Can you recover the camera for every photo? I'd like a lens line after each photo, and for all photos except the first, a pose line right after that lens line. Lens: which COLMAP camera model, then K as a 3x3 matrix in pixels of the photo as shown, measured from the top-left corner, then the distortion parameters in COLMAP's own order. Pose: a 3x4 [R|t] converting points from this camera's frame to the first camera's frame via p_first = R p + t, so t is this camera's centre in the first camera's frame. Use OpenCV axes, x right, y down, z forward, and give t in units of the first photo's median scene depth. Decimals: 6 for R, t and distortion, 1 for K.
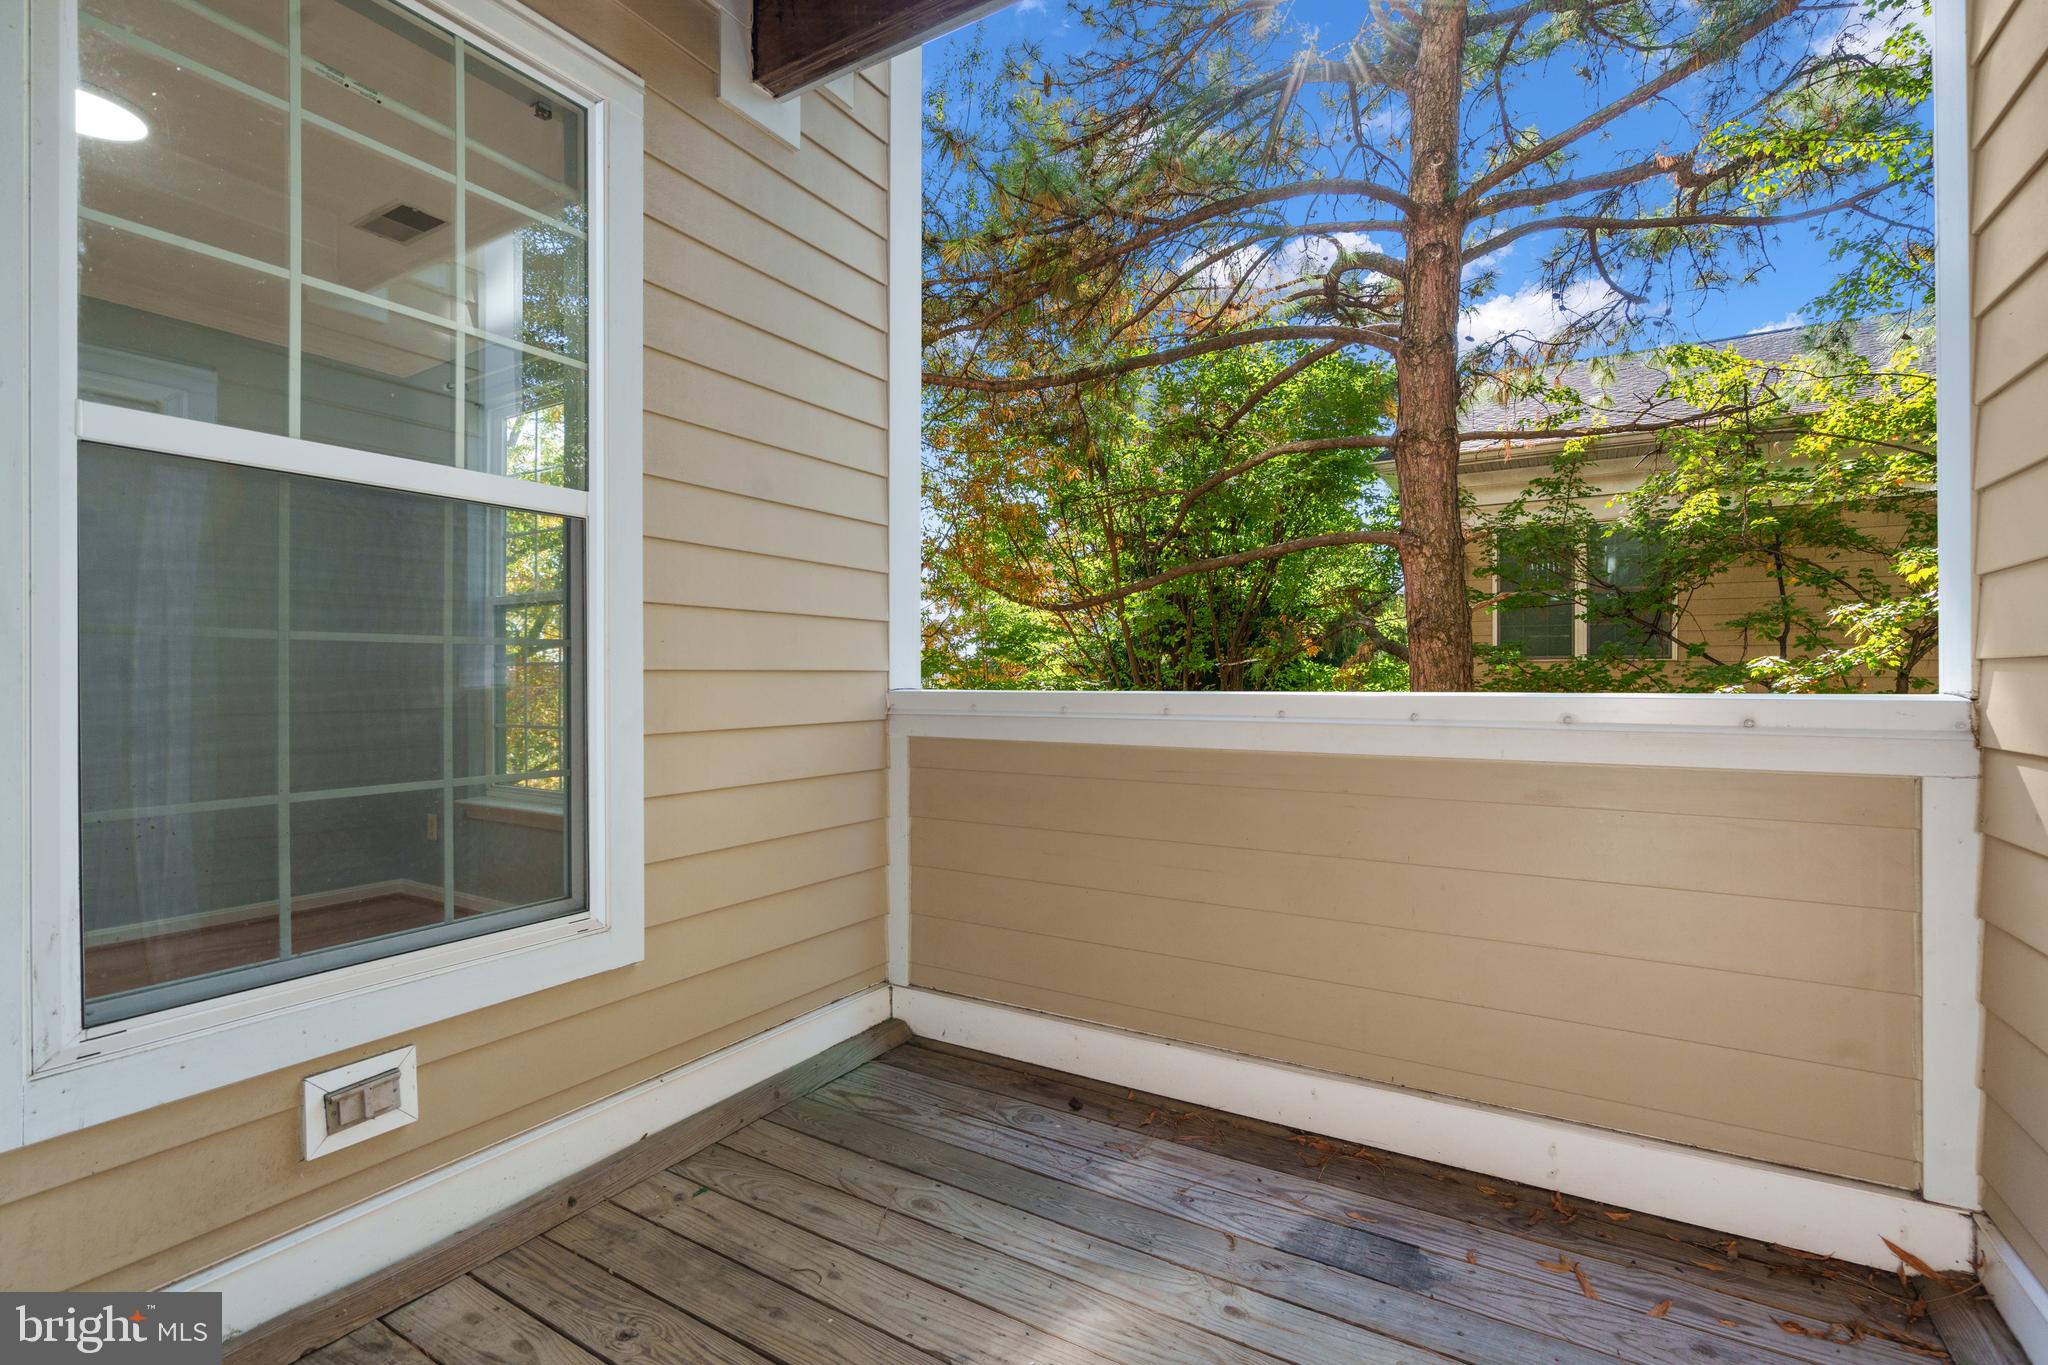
lens RADIAL K [[927.4, 0, 1019.1], [0, 927.4, 680.6], [0, 0, 1]] dist [-0.001872, 0.005385]
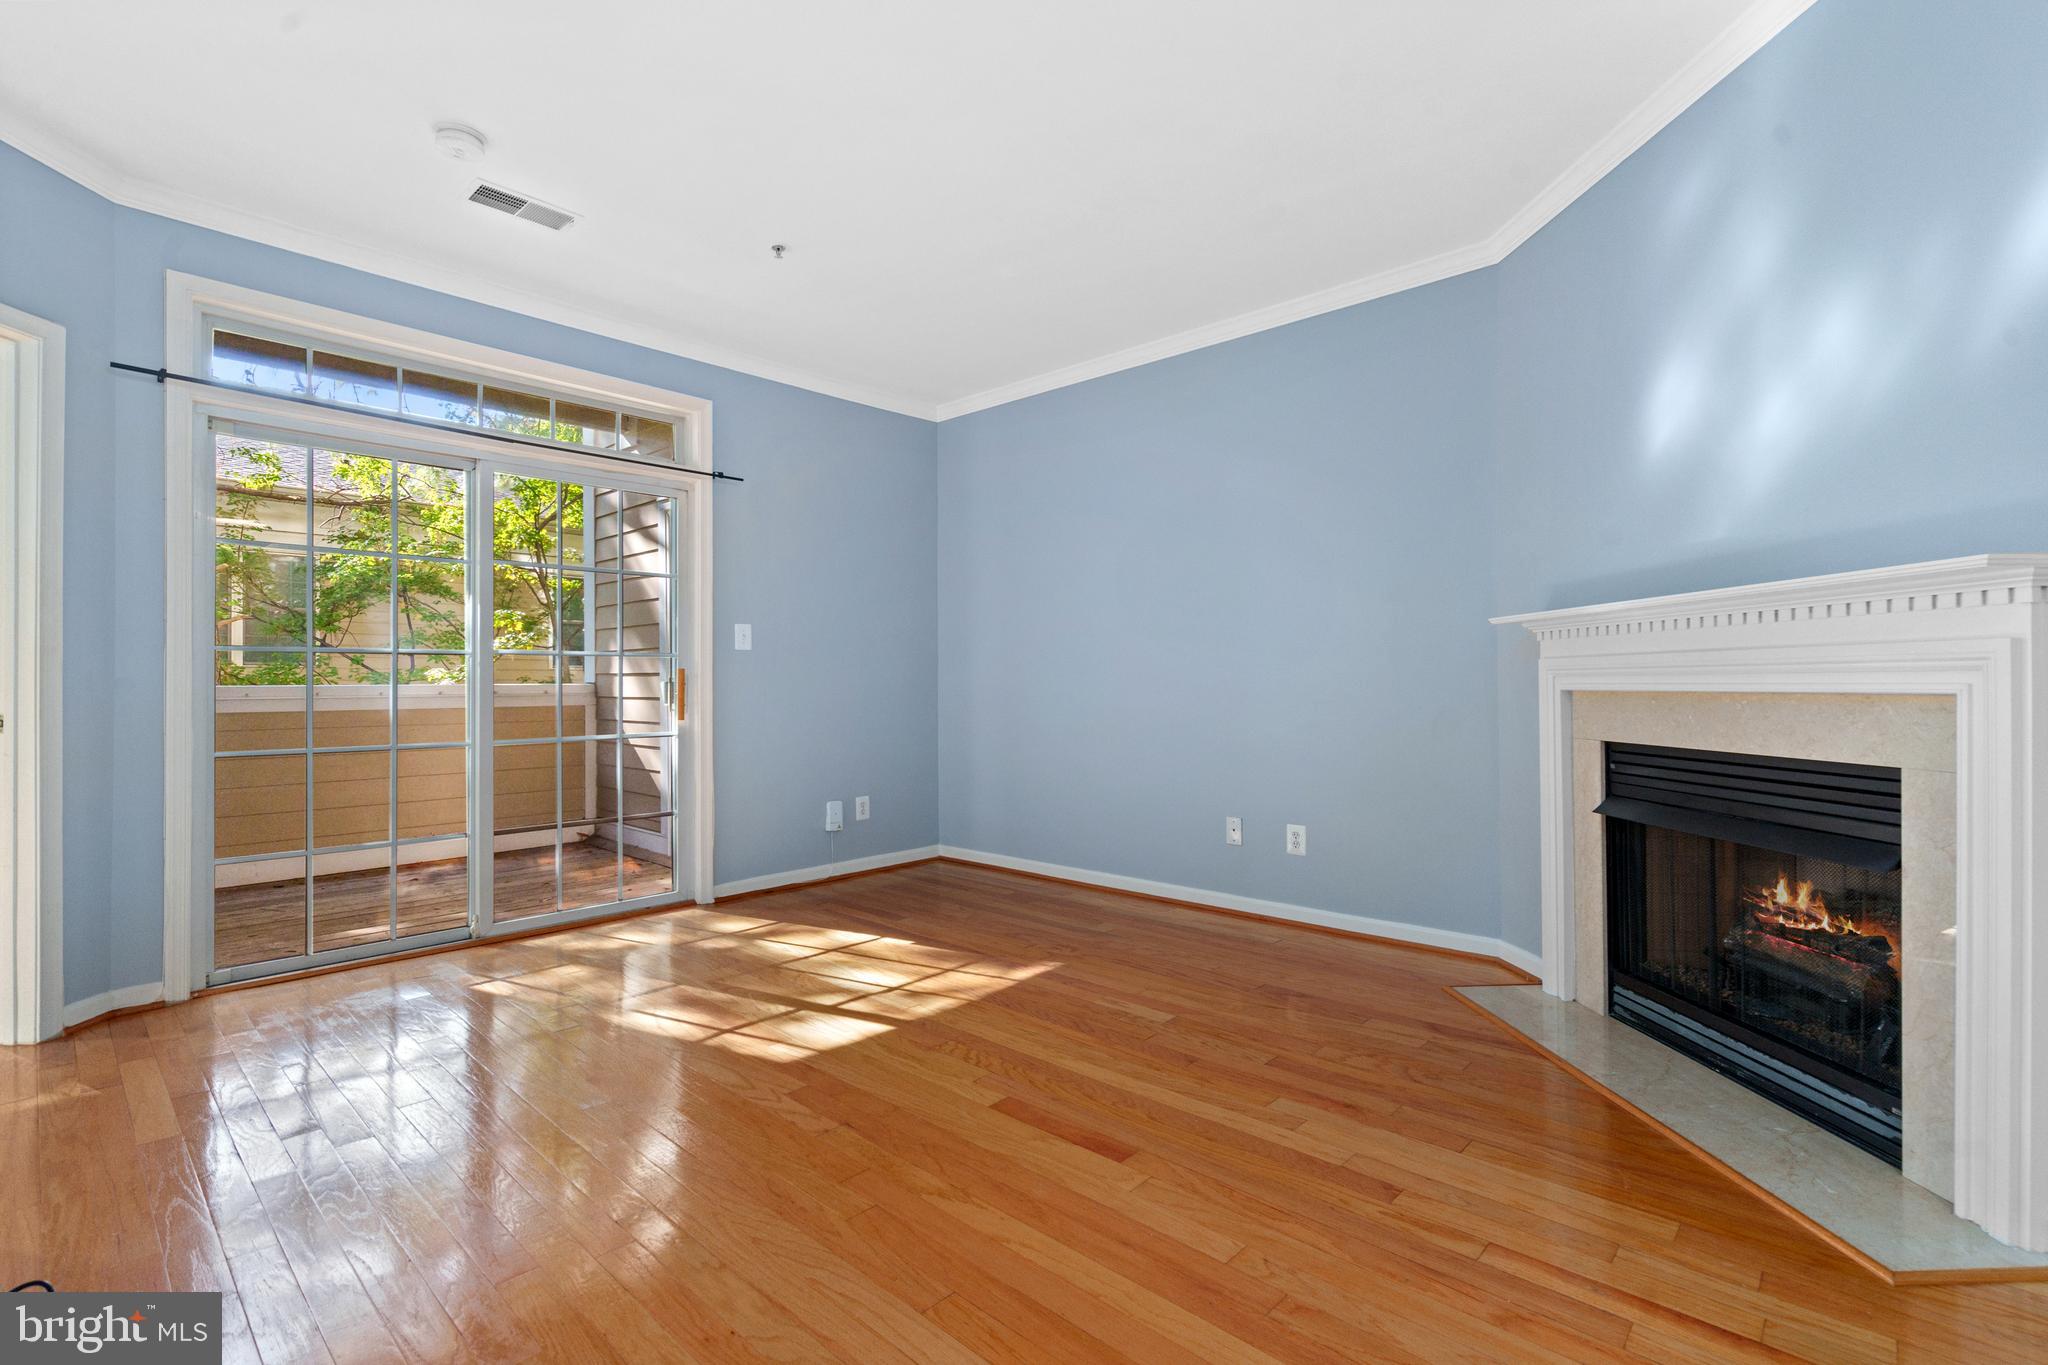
lens RADIAL K [[939.8, 0, 1018.1], [0, 939.8, 684.7], [0, 0, 1]] dist [0.000479, 0.002097]
pose [[0.218584, -0.000739, 0.975818, -0.431351], [0.001554, 0.999999, 0.000409, 0.003824], [-0.975817, 0.001427, 0.218584, -0.279279]]
